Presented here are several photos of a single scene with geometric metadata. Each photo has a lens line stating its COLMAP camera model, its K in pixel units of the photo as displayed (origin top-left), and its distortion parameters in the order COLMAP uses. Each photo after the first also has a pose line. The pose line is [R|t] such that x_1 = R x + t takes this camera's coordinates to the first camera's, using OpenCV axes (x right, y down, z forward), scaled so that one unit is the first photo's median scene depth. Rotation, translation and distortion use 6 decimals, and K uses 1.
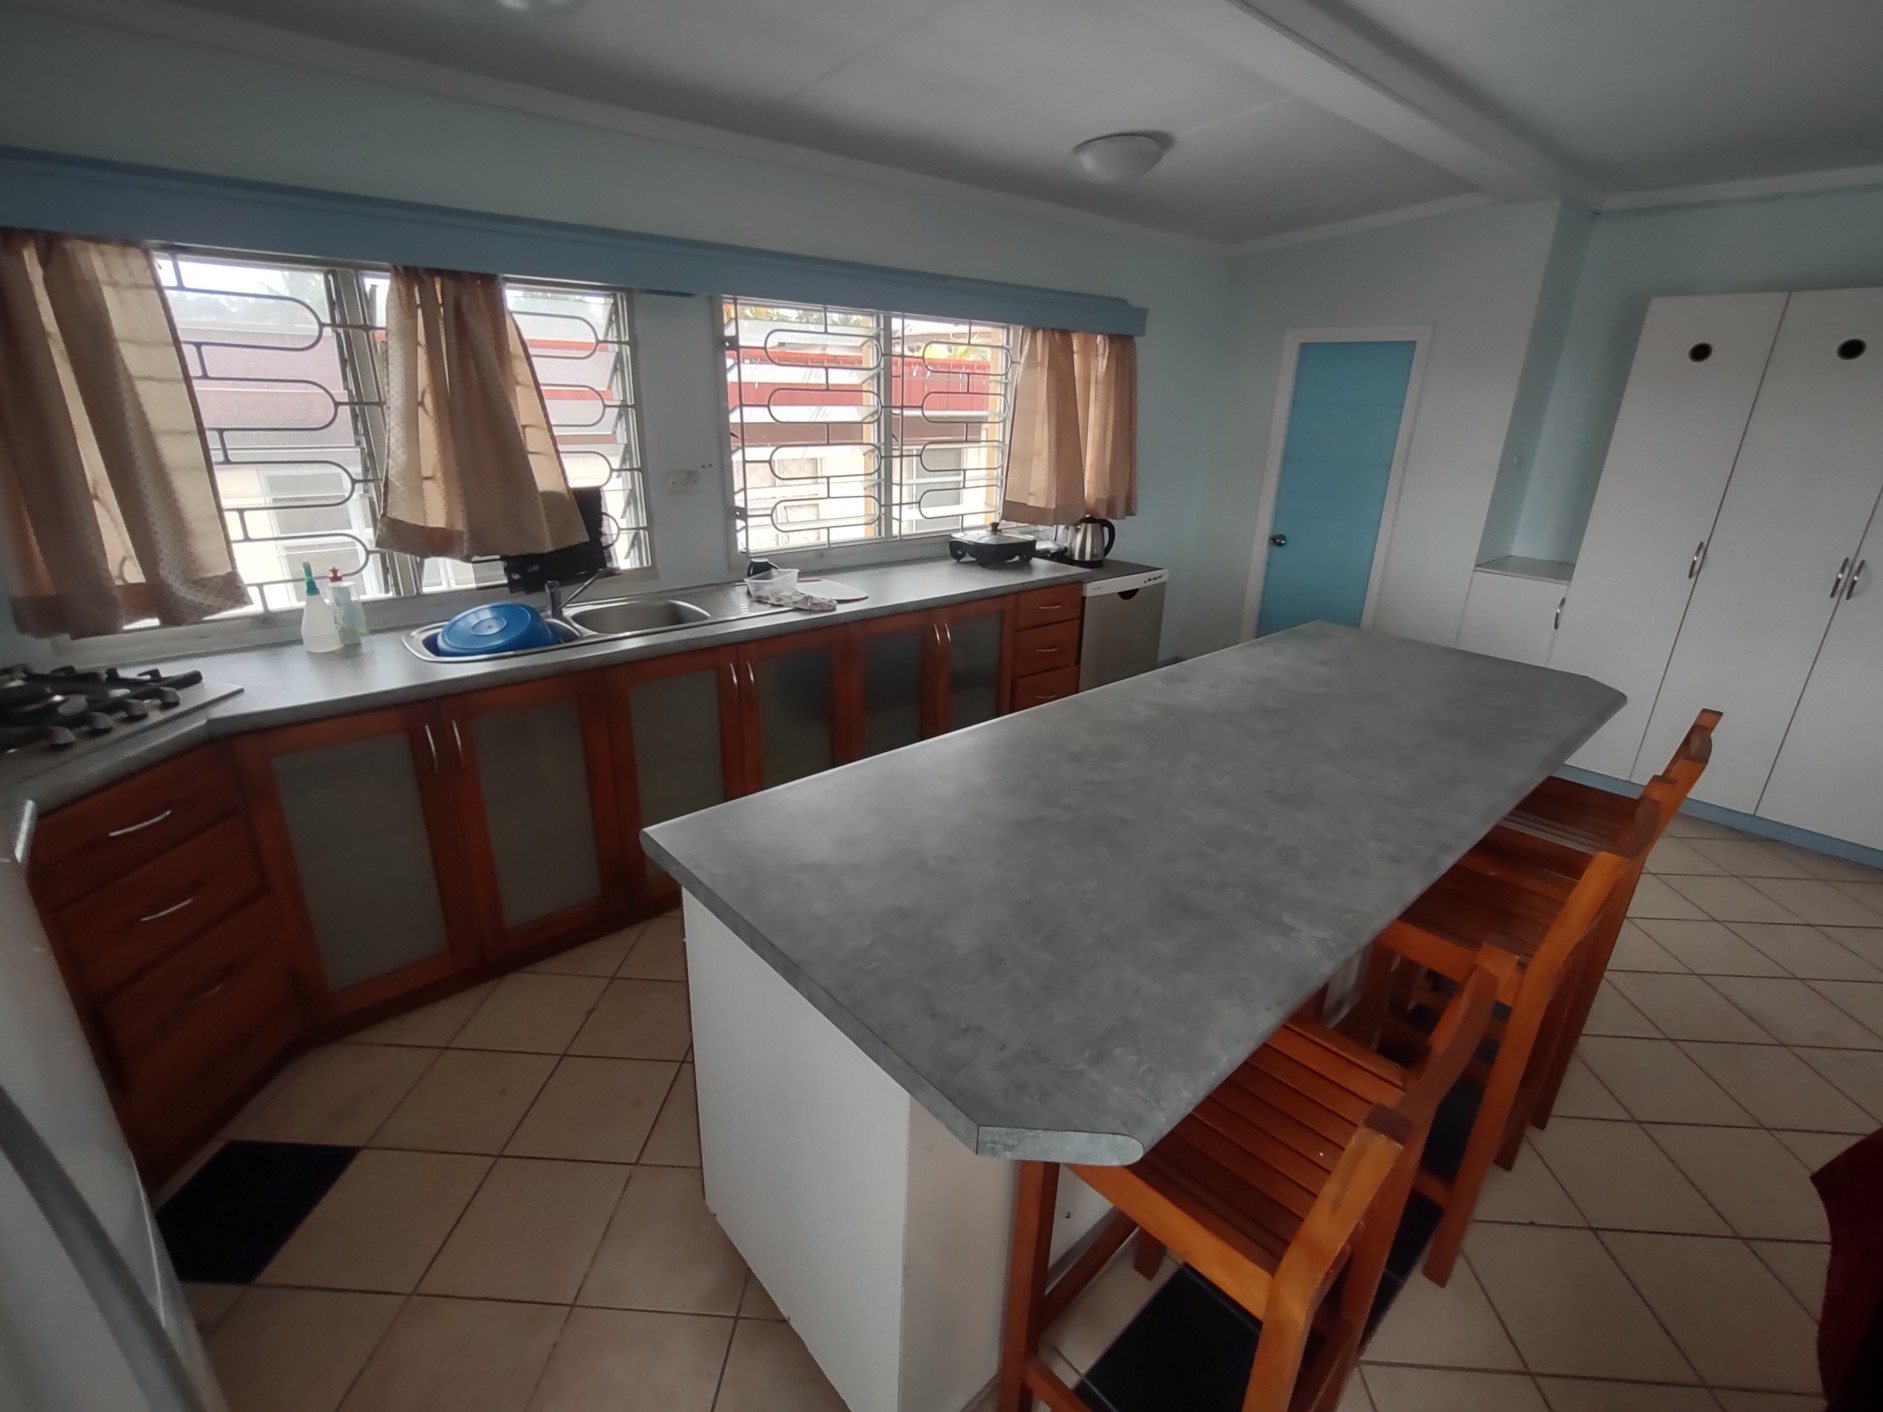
lens RADIAL K [[859.8, 0, 943.7], [0, 859.8, 704.1], [0, 0, 1]] dist [-0.000778, -0.000681]
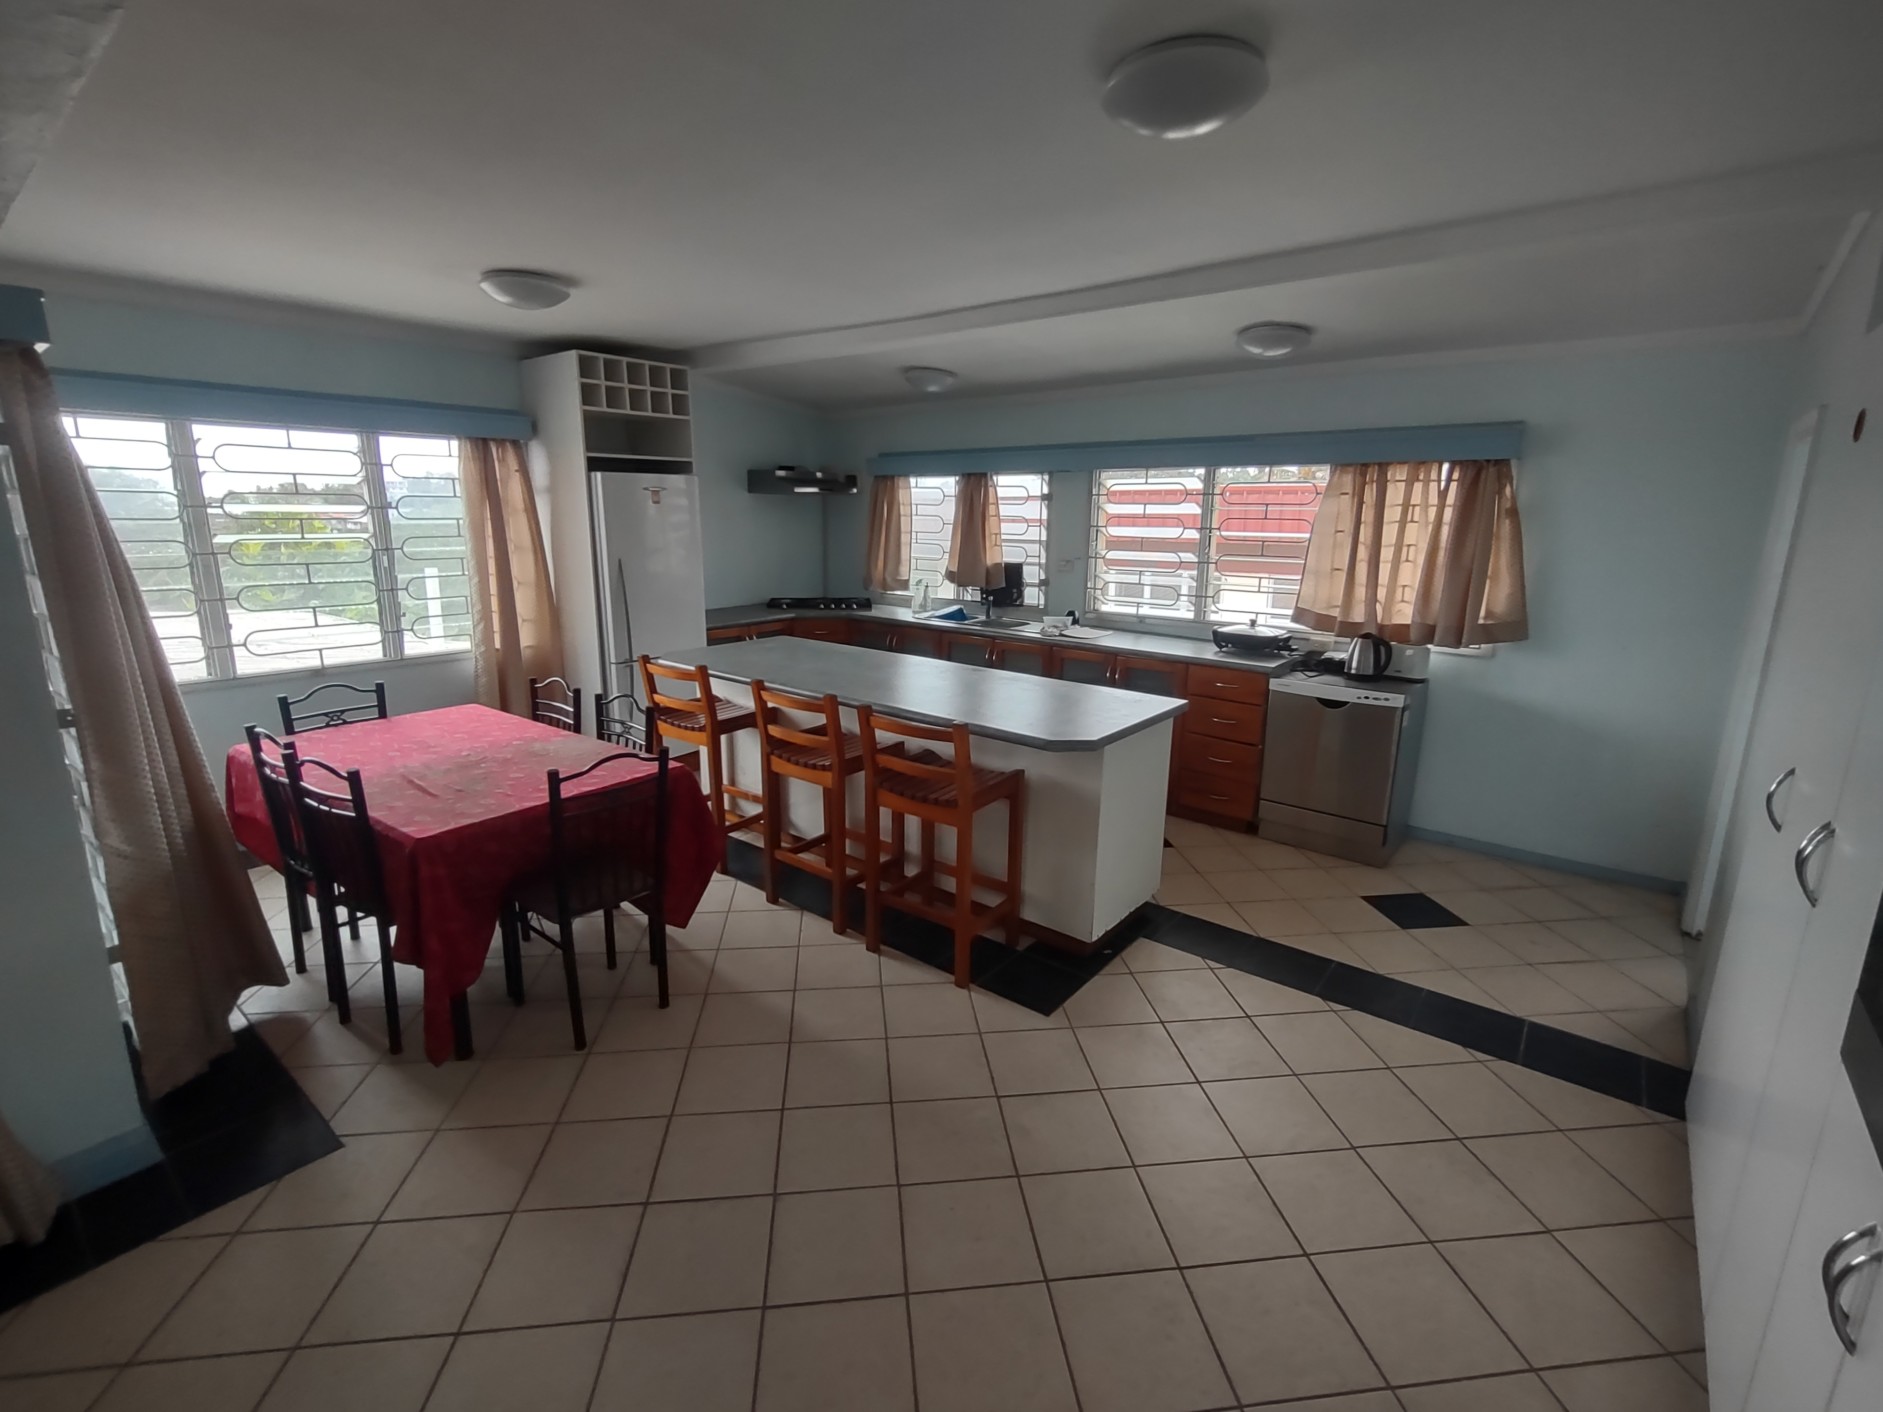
lens RADIAL K [[859.8, 0, 943.7], [0, 859.8, 704.1], [0, 0, 1]] dist [-0.000778, -0.000681]
pose [[0.161187, 0.196190, -0.967227, 1.549013], [-0.343672, 0.929860, 0.131338, -0.139126], [0.925153, 0.311239, 0.217306, 0.461932]]
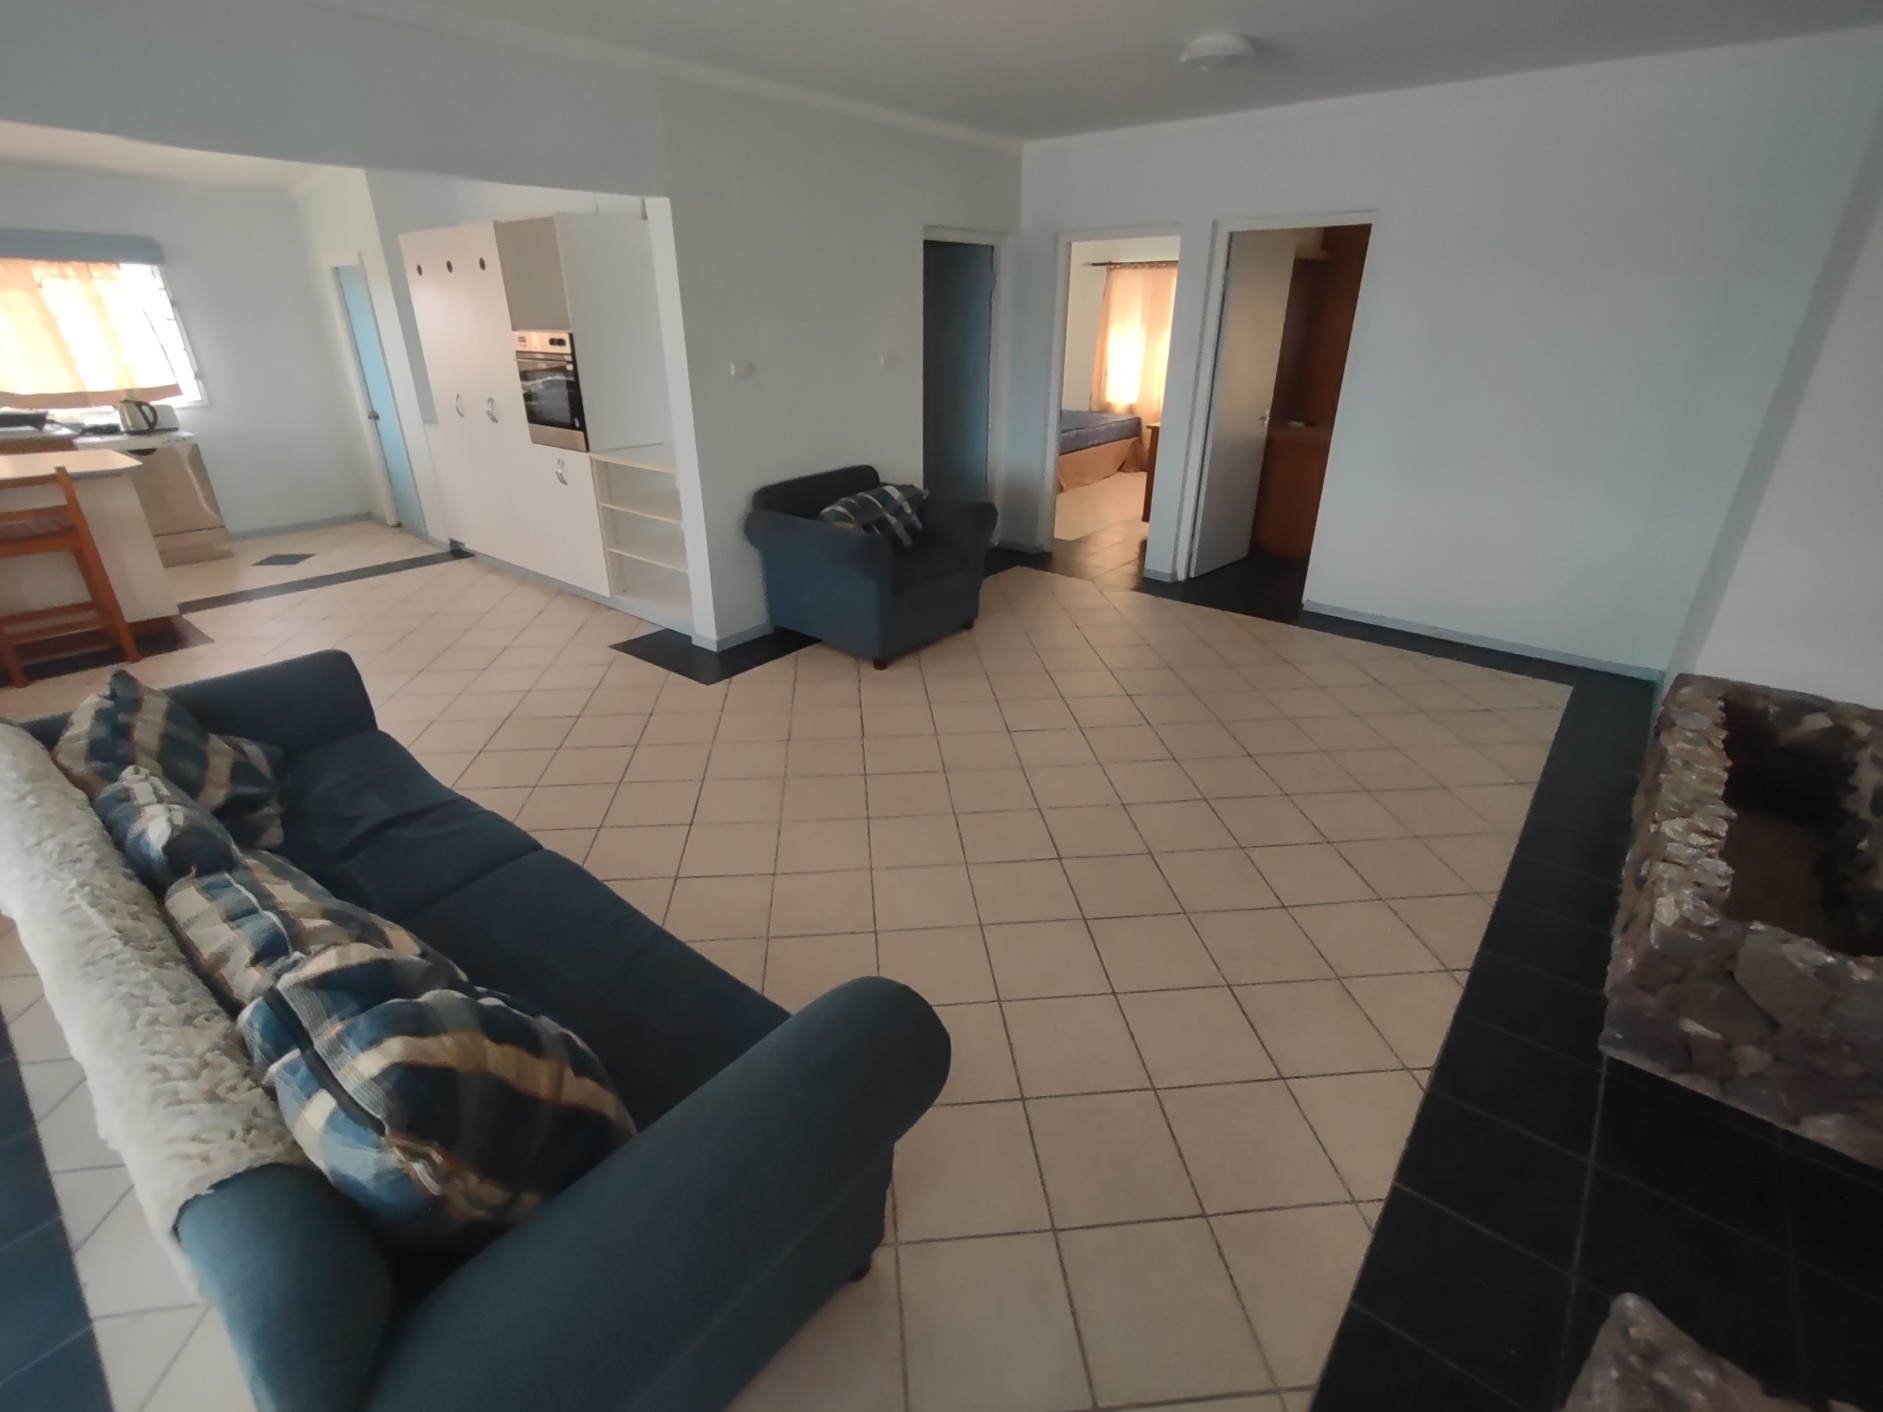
lens RADIAL K [[887.2, 0, 941.5], [0, 887.2, 706.0], [0, 0, 1]] dist [-0.009428, 0.009979]
pose [[0.991011, -0.076527, 0.109735, 1.809467], [0.068239, 0.994663, 0.077394, 0.362061], [-0.115072, -0.069210, 0.990943, -0.868131]]
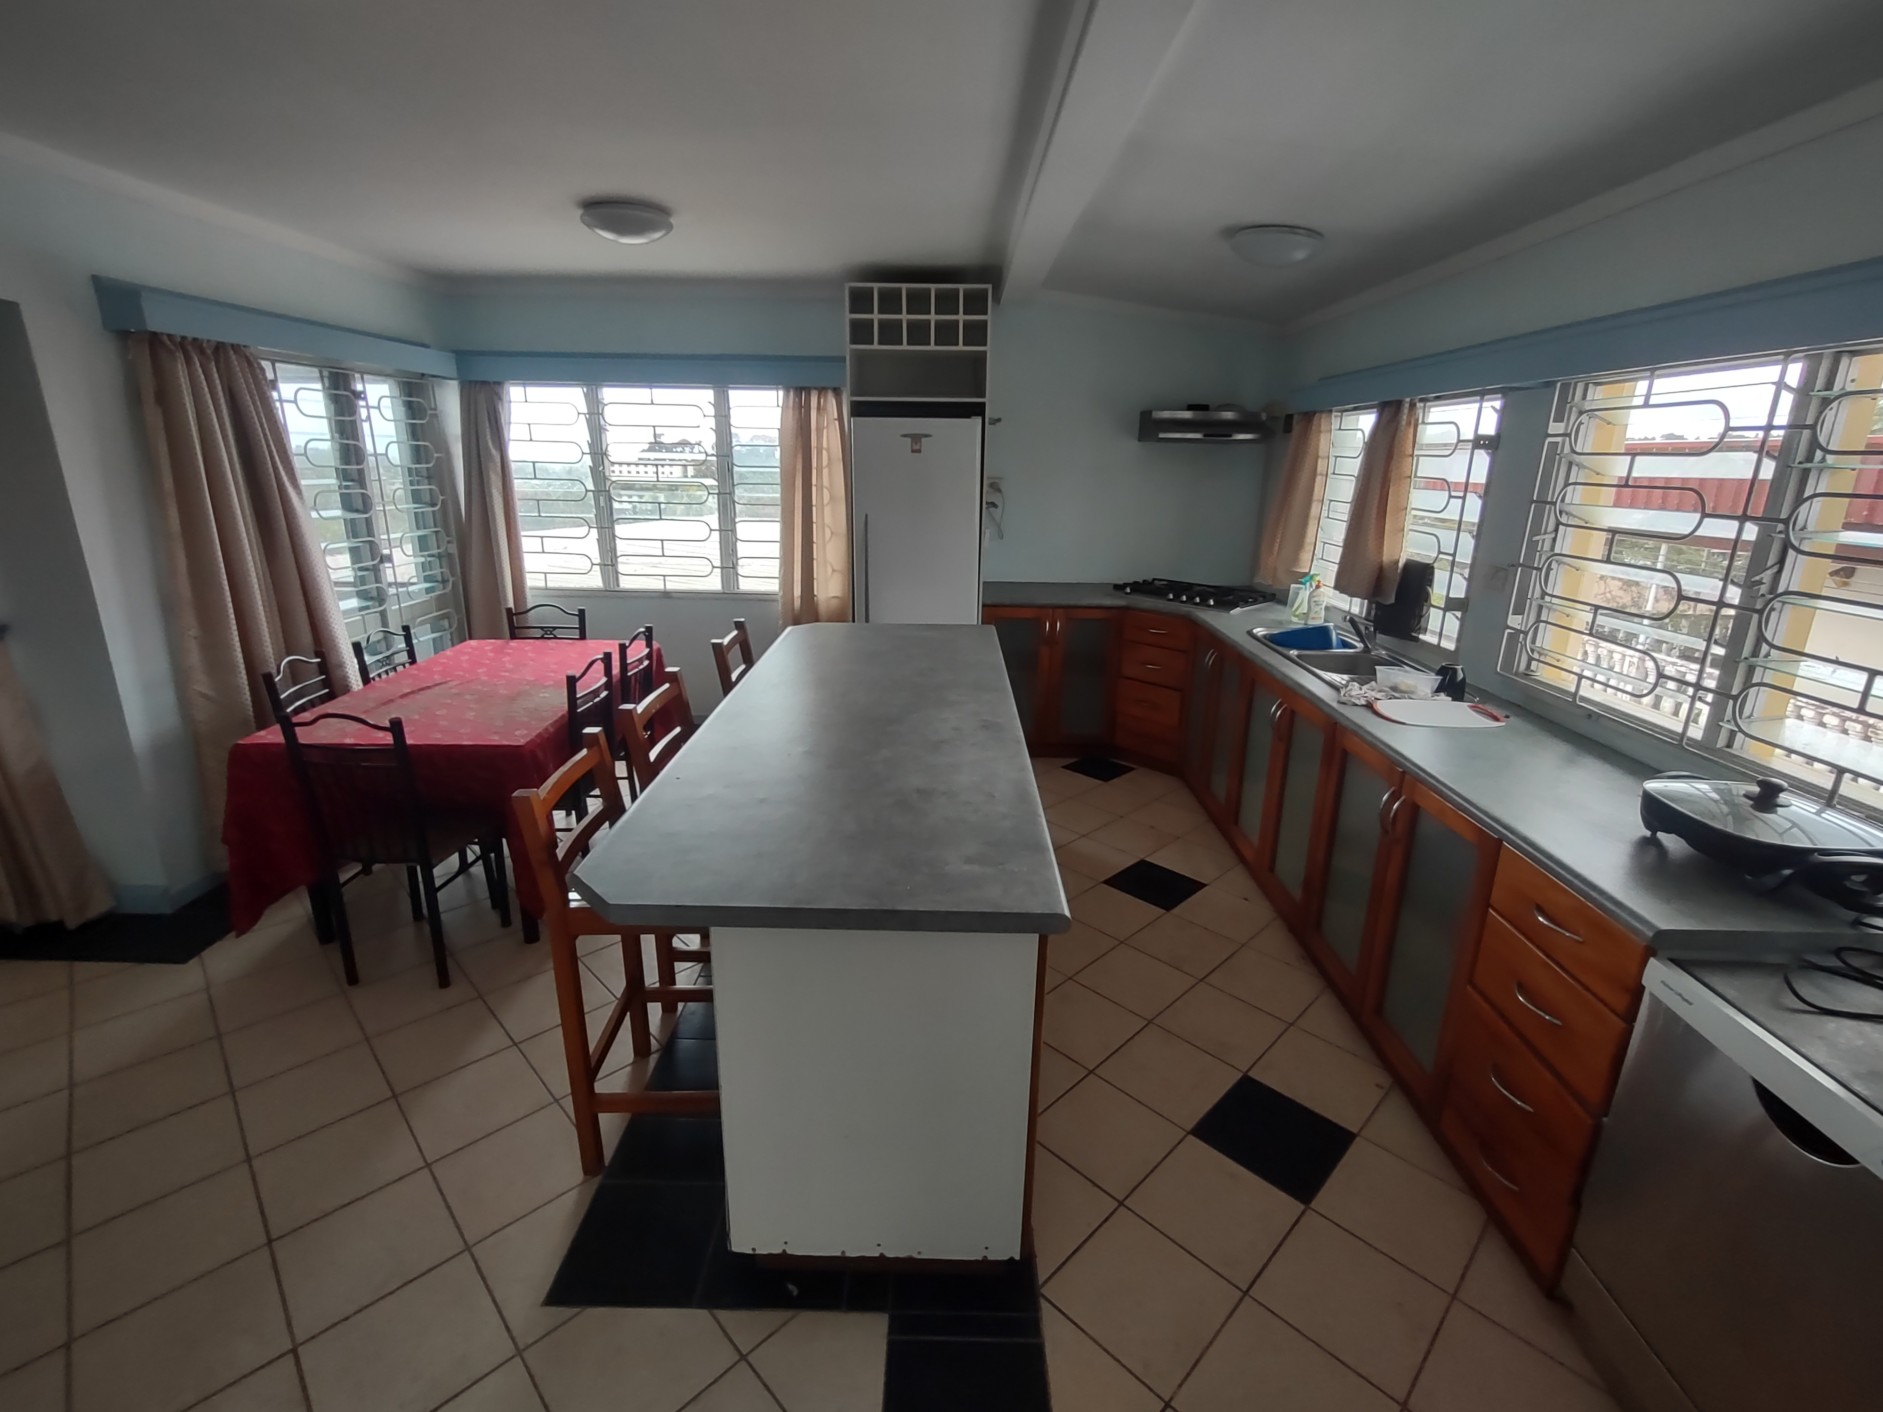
lens RADIAL K [[859.8, 0, 943.7], [0, 859.8, 704.1], [0, 0, 1]] dist [-0.000778, -0.000681]
pose [[-0.678108, 0.169830, -0.715072, 0.851575], [-0.283916, 0.836881, 0.467999, -0.427516], [0.677910, 0.520374, -0.519278, 1.192970]]
